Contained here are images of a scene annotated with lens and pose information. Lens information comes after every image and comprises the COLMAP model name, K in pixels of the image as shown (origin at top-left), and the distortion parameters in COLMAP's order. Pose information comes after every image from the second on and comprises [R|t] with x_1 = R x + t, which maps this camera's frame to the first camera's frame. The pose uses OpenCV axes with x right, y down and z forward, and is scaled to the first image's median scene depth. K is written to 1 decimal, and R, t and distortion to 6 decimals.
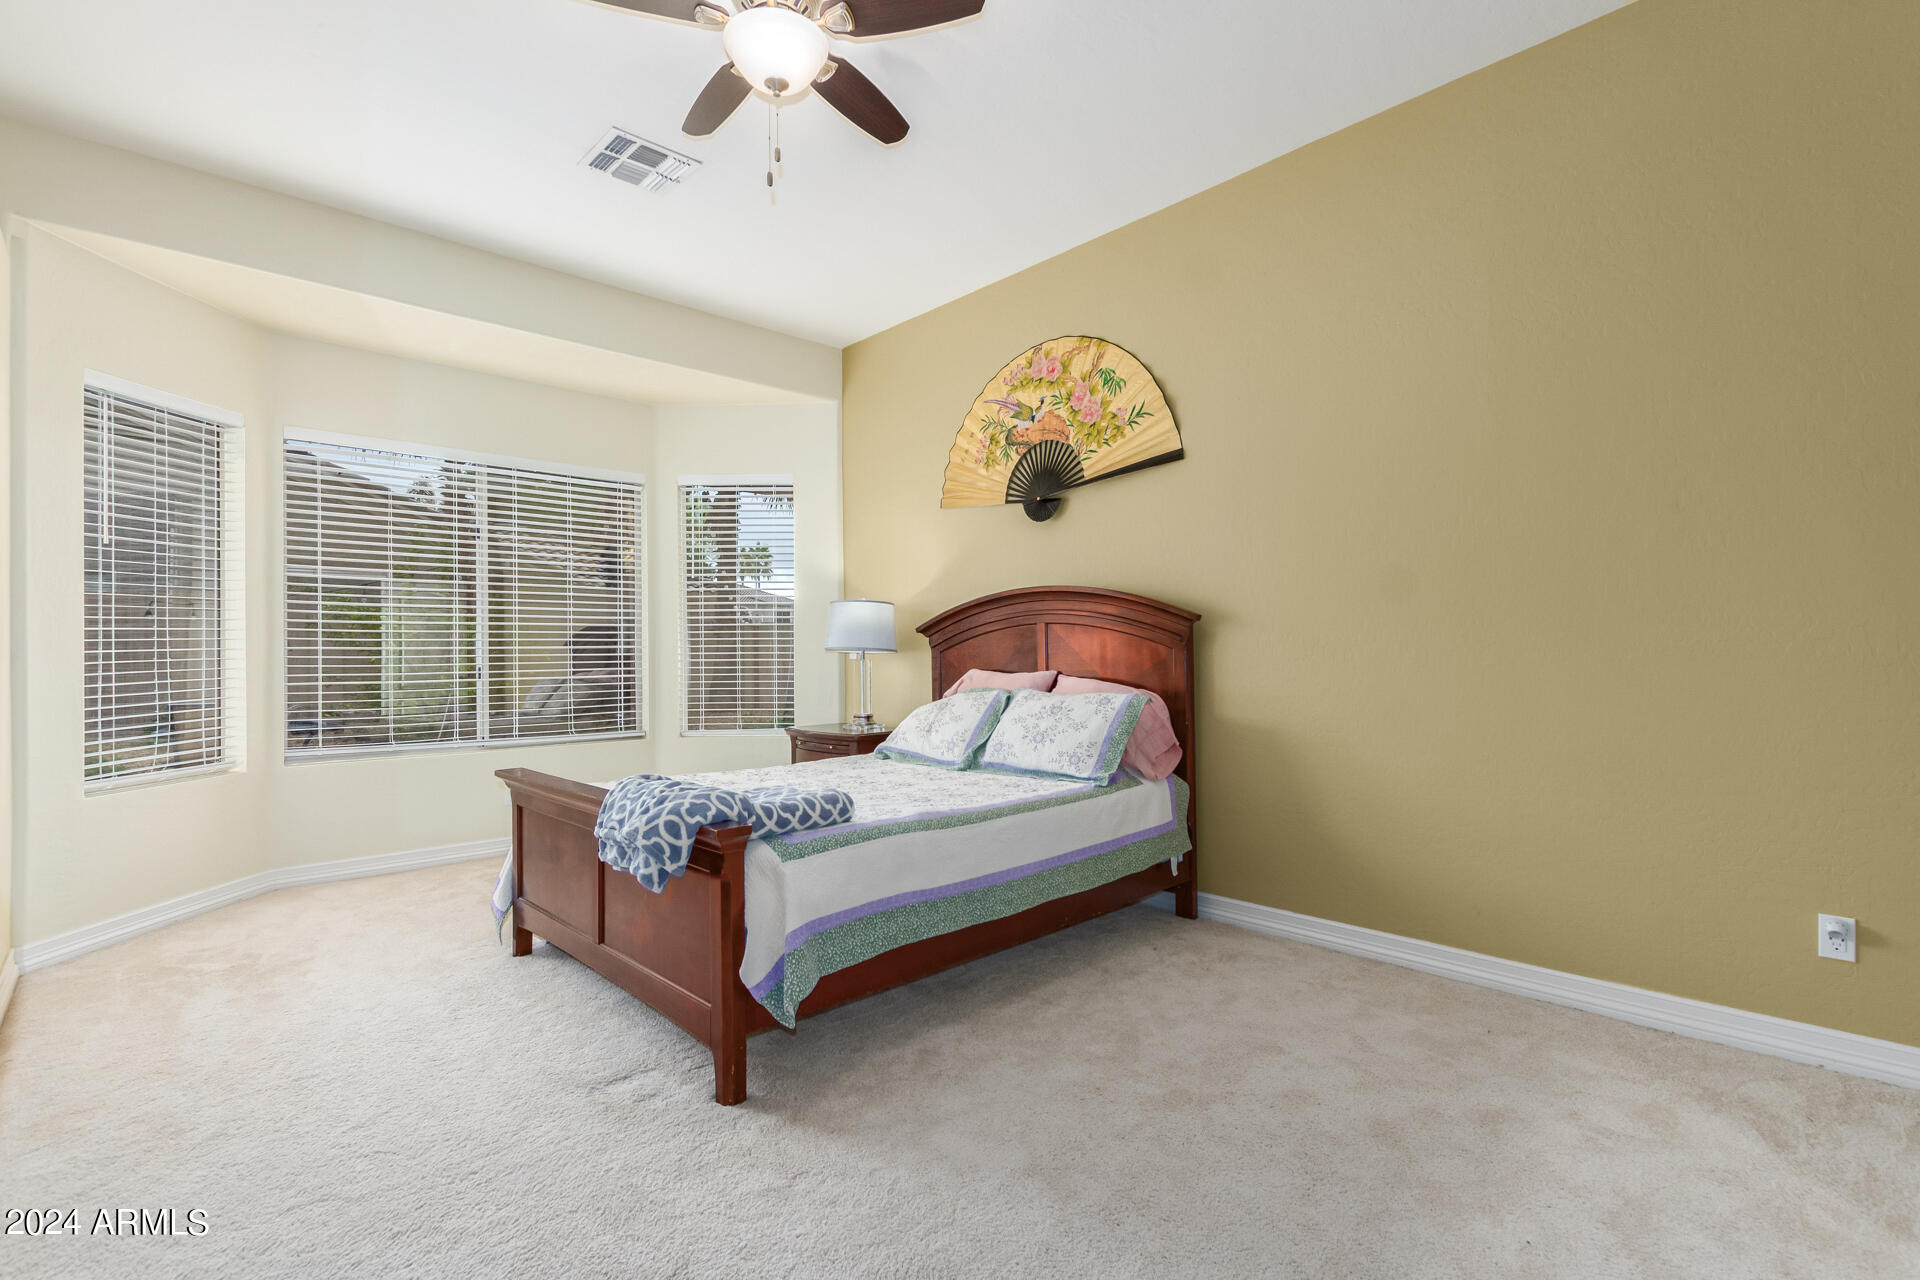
lens RADIAL K [[898.7, 0, 954.0], [0, 898.7, 644.7], [0, 0, 1]] dist [0.014810, -0.006796]
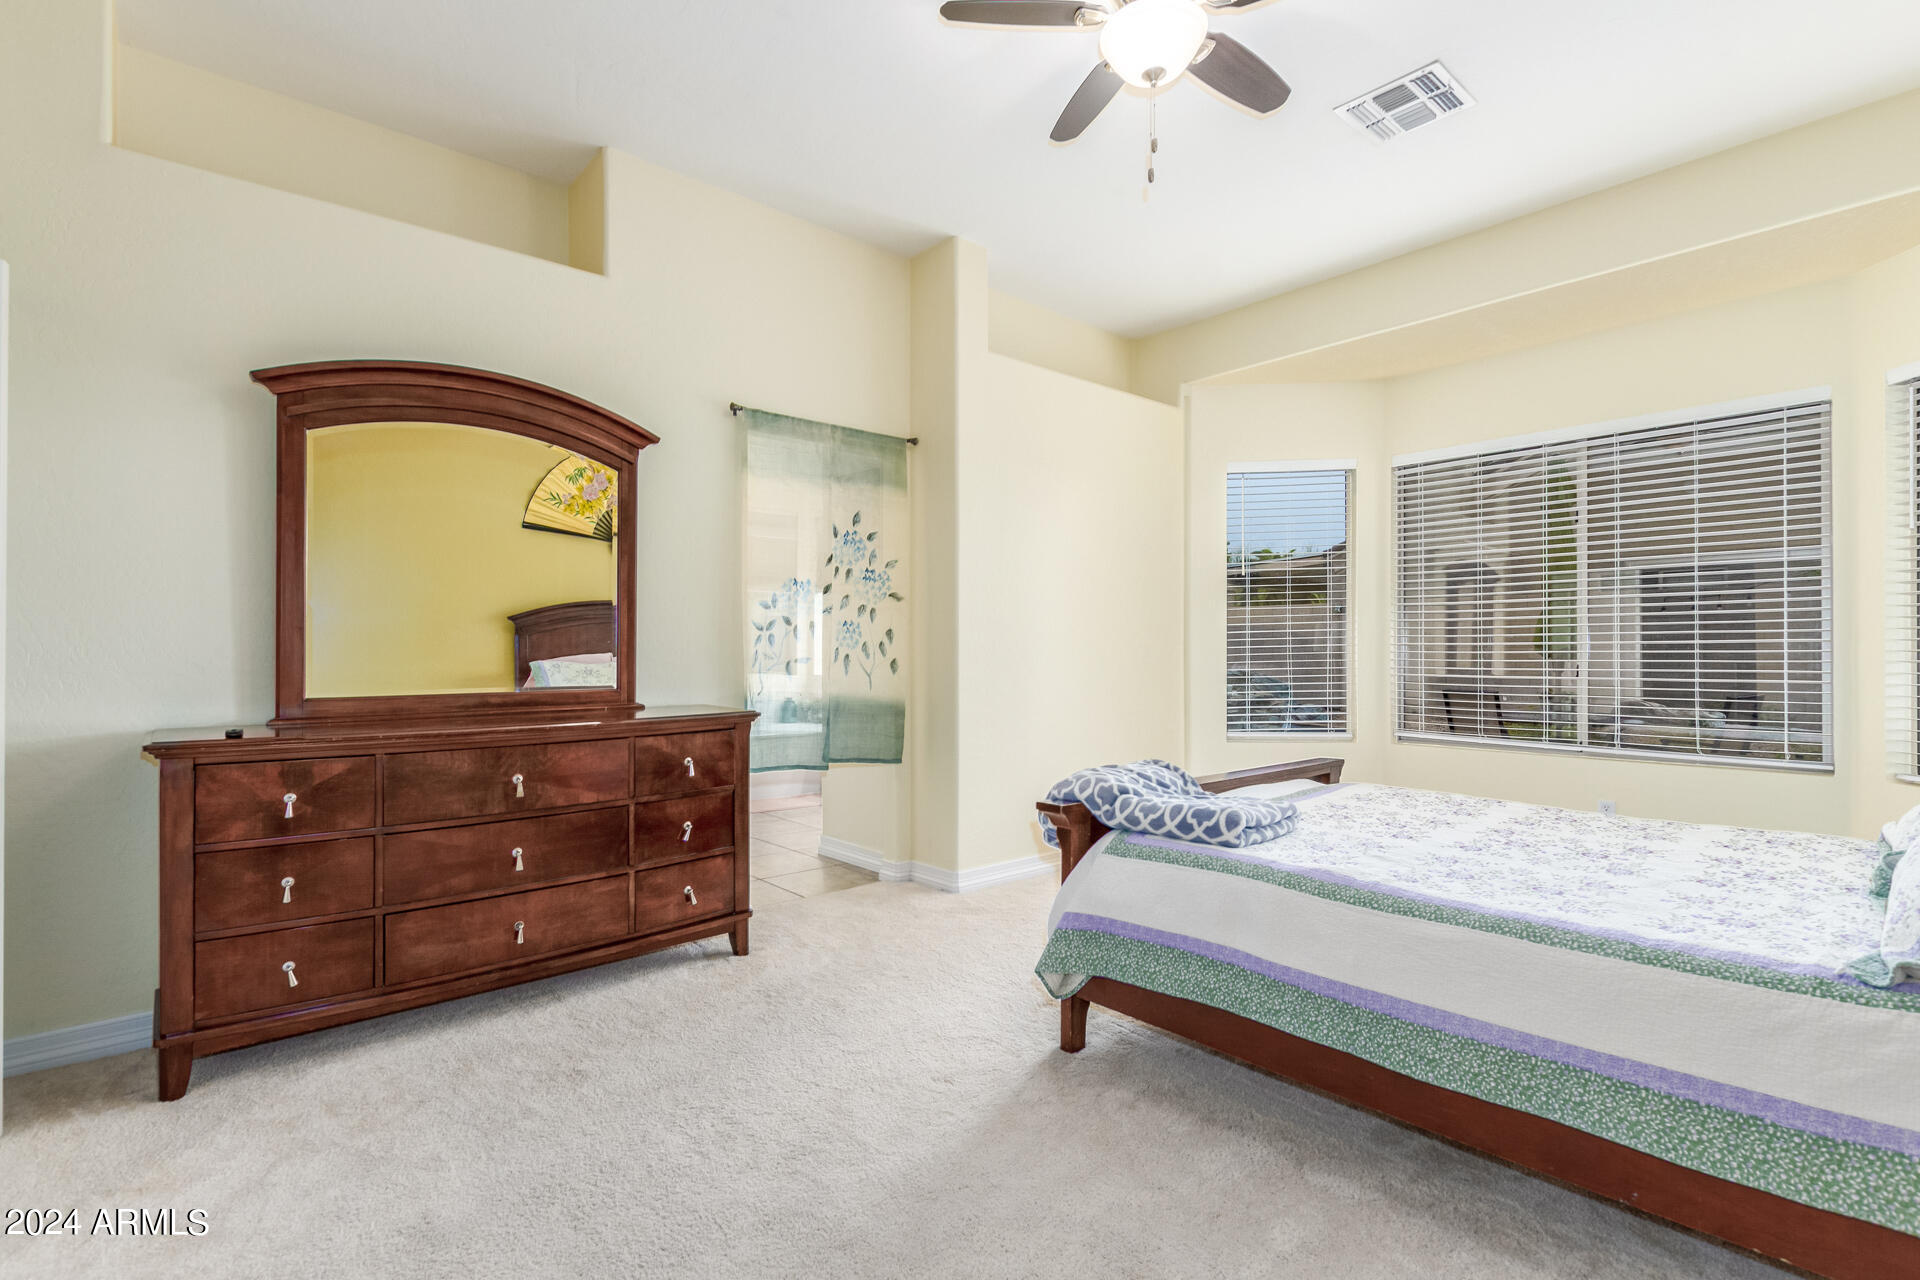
lens RADIAL K [[898.7, 0, 955.9], [0, 898.7, 643.4], [0, 0, 1]] dist [0.014810, -0.006796]
pose [[-0.046634, -0.003751, -0.998905, 0.703749], [0.011421, 0.999926, -0.004288, 0.002209], [0.998847, -0.011609, -0.046587, 0.726751]]
